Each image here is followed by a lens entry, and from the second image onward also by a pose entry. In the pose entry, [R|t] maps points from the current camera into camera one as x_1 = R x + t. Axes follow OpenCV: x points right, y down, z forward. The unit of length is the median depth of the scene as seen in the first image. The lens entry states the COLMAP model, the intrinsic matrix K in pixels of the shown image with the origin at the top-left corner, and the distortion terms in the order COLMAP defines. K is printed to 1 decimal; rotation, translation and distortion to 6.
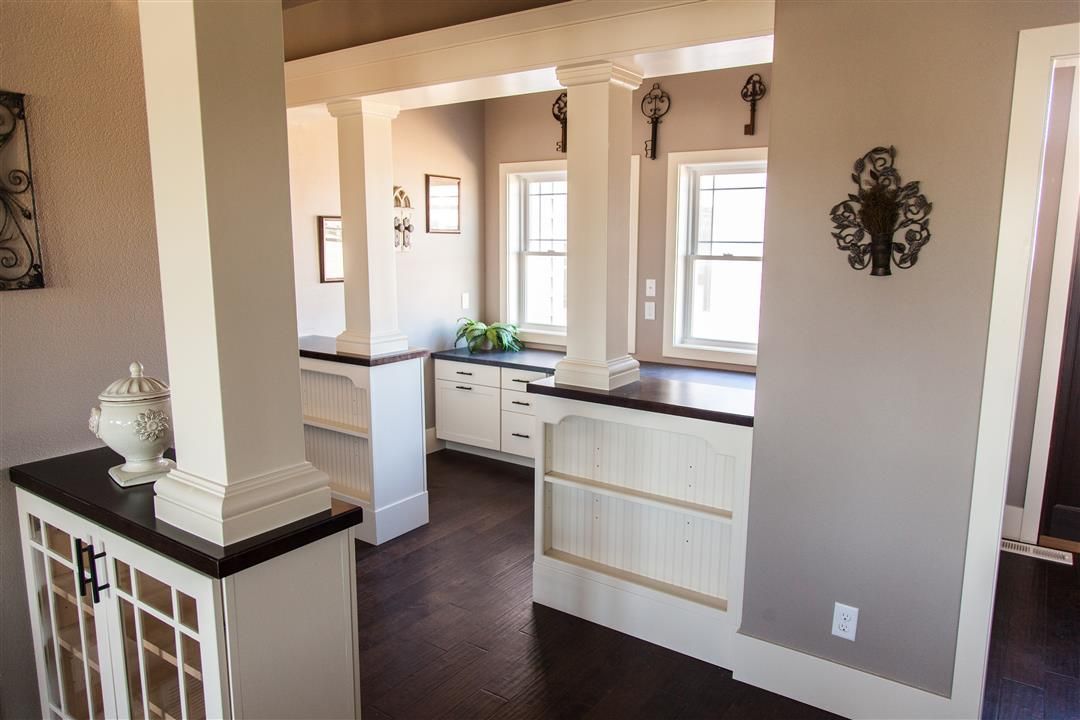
lens RADIAL K [[738.8, 0, 540.0], [0, 738.8, 360.0], [0, 0, 1]] dist [-0.003765, 0.000014]
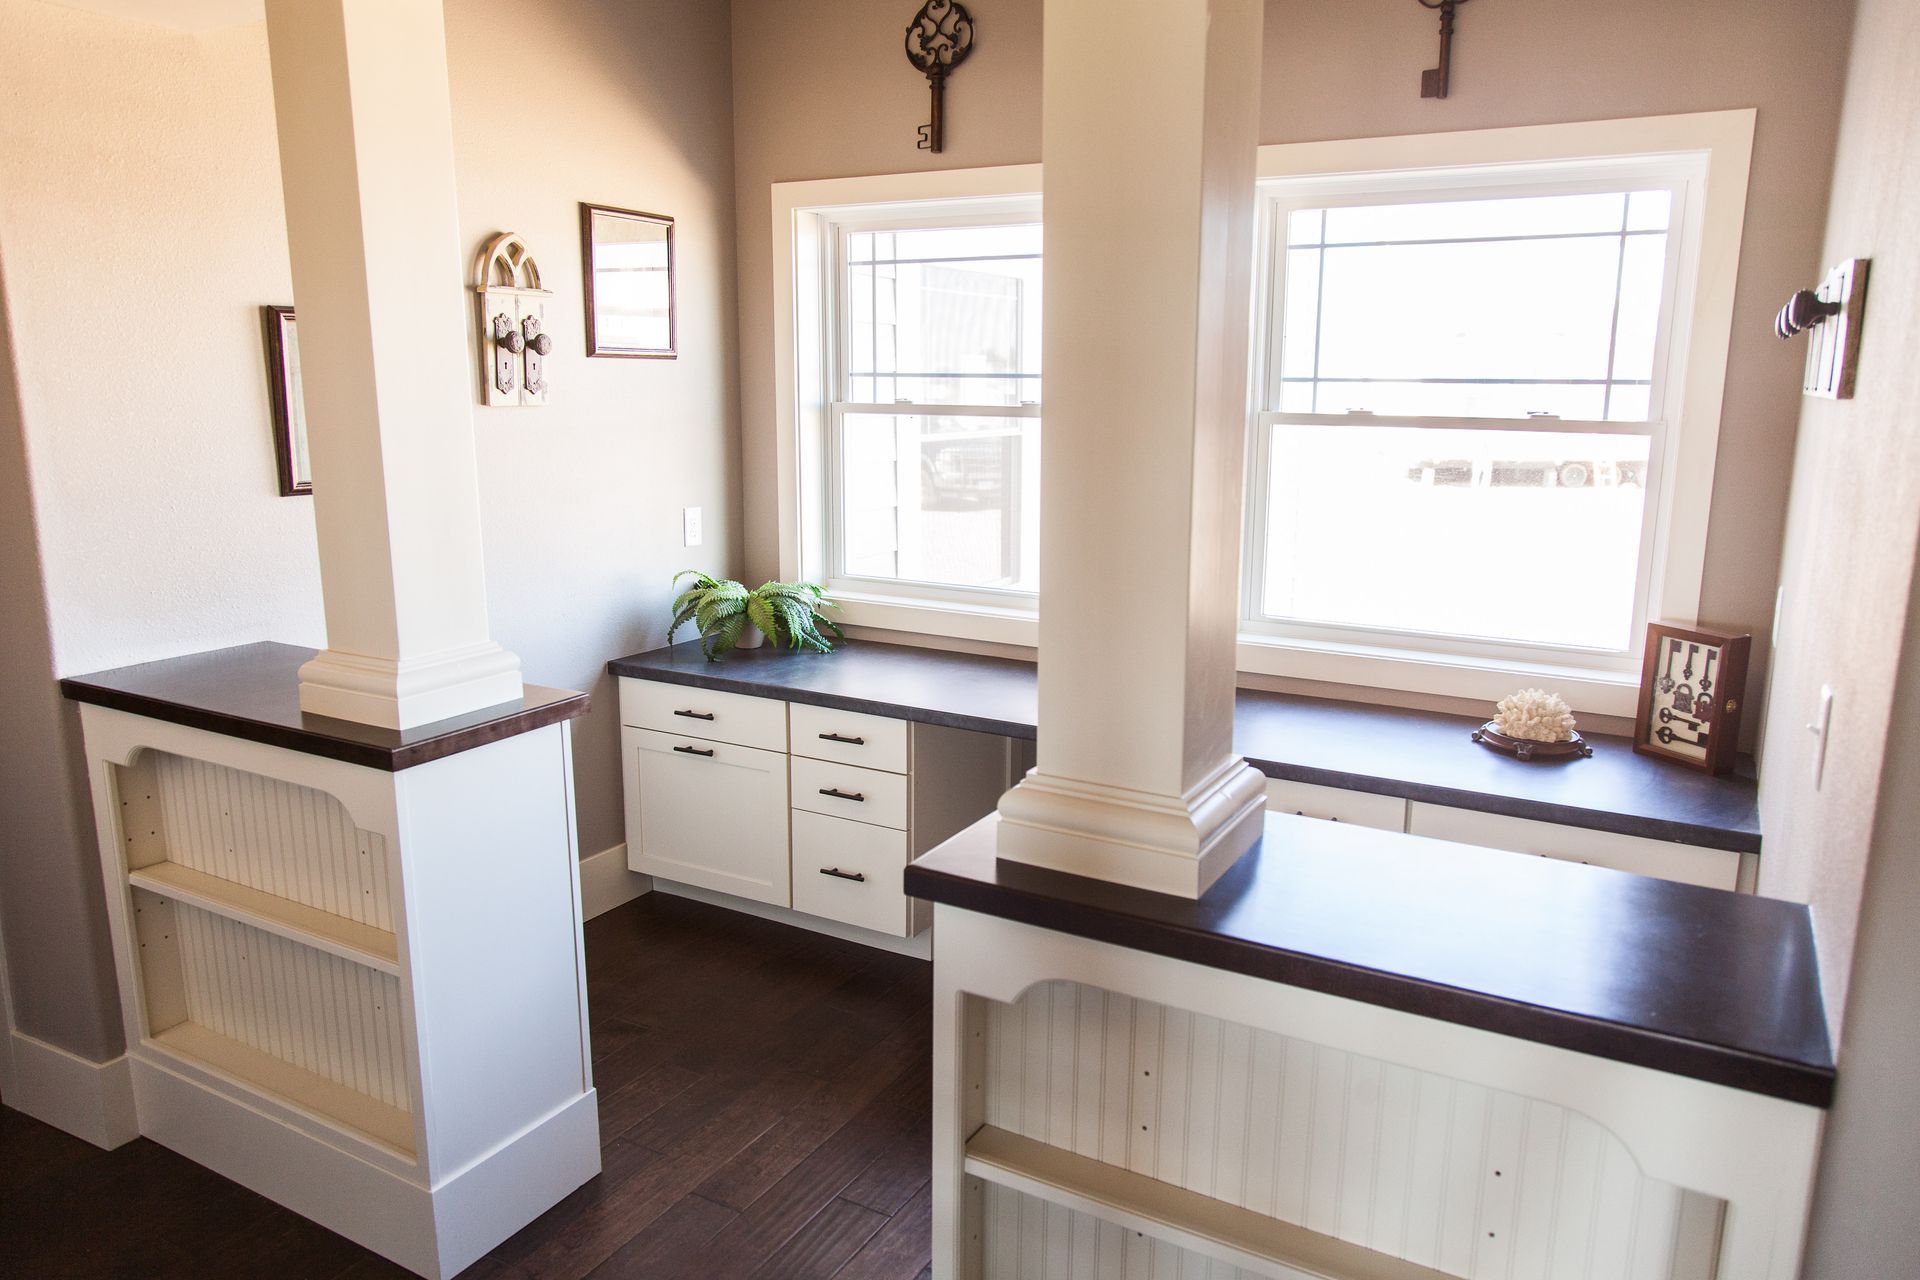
lens RADIAL K [[1313.4, 0, 960.0], [0, 1313.4, 640.0], [0, 0, 1]] dist [-0.003765, 0.000014]
pose [[0.995398, -0.018999, 0.093921, -0.026339], [0.015601, 0.999201, 0.036787, -0.045894], [-0.094545, -0.035152, 0.994900, 0.291714]]
